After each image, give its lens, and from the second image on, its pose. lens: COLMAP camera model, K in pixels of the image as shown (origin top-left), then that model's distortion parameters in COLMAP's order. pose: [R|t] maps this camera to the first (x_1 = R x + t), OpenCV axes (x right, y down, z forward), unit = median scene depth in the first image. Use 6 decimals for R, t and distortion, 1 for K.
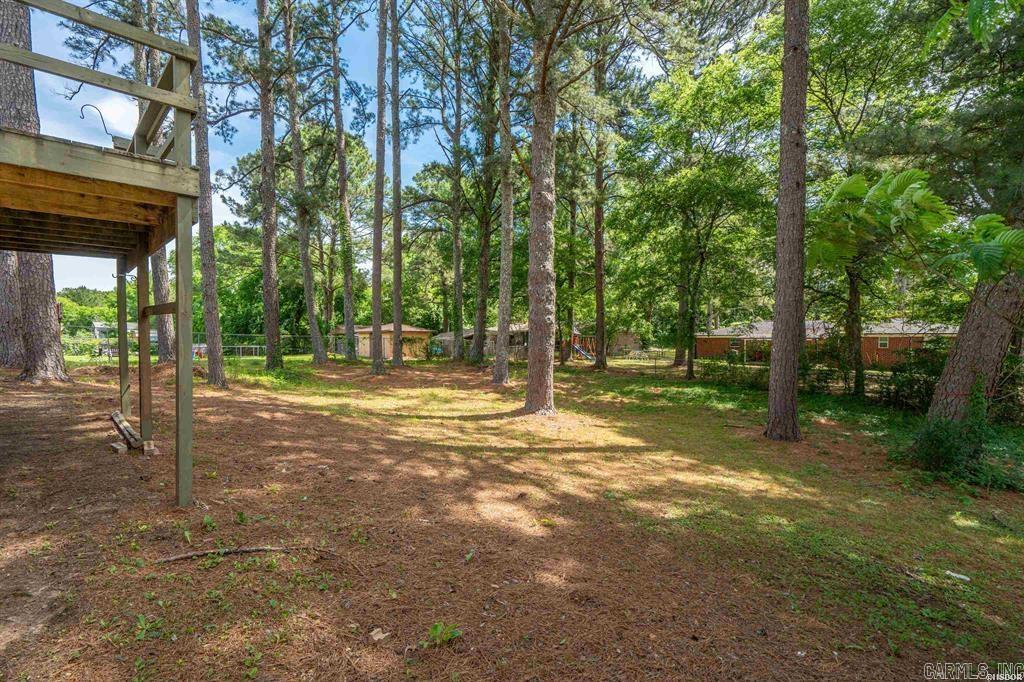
lens RADIAL K [[491.3, 0, 511.6], [0, 491.3, 345.7], [0, 0, 1]] dist [-0.009690, 0.003598]
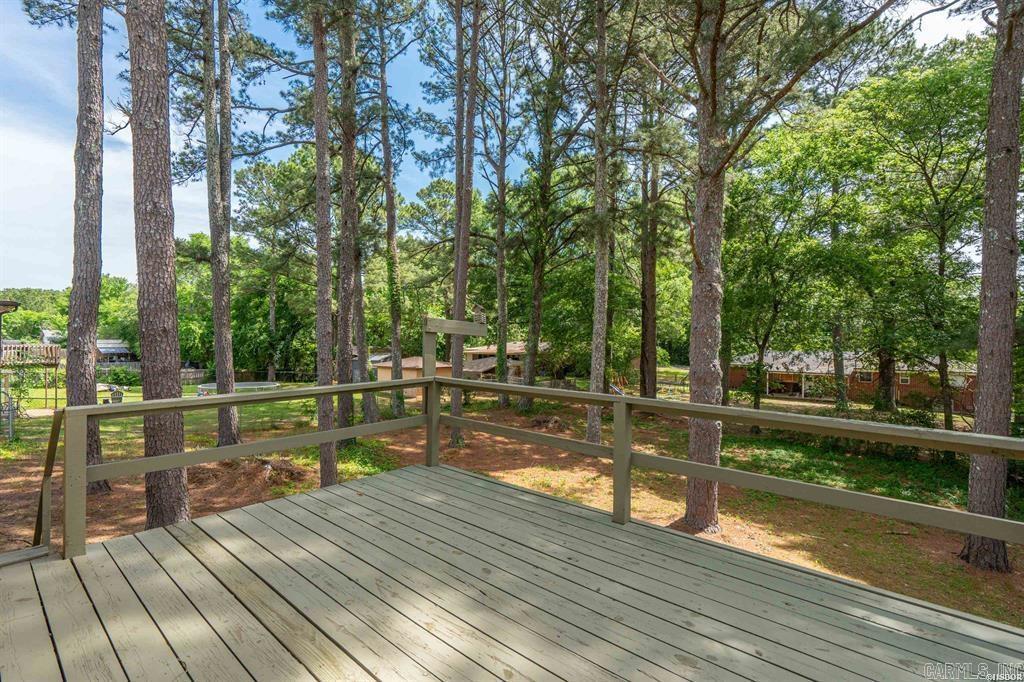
lens RADIAL K [[491.3, 0, 512.7], [0, 491.3, 334.5], [0, 0, 1]] dist [-0.009690, 0.003598]
pose [[0.996751, 0.010290, 0.079883, -0.164973], [-0.008489, 0.999703, -0.022852, -0.085987], [-0.080094, 0.022100, 0.996542, 0.058562]]
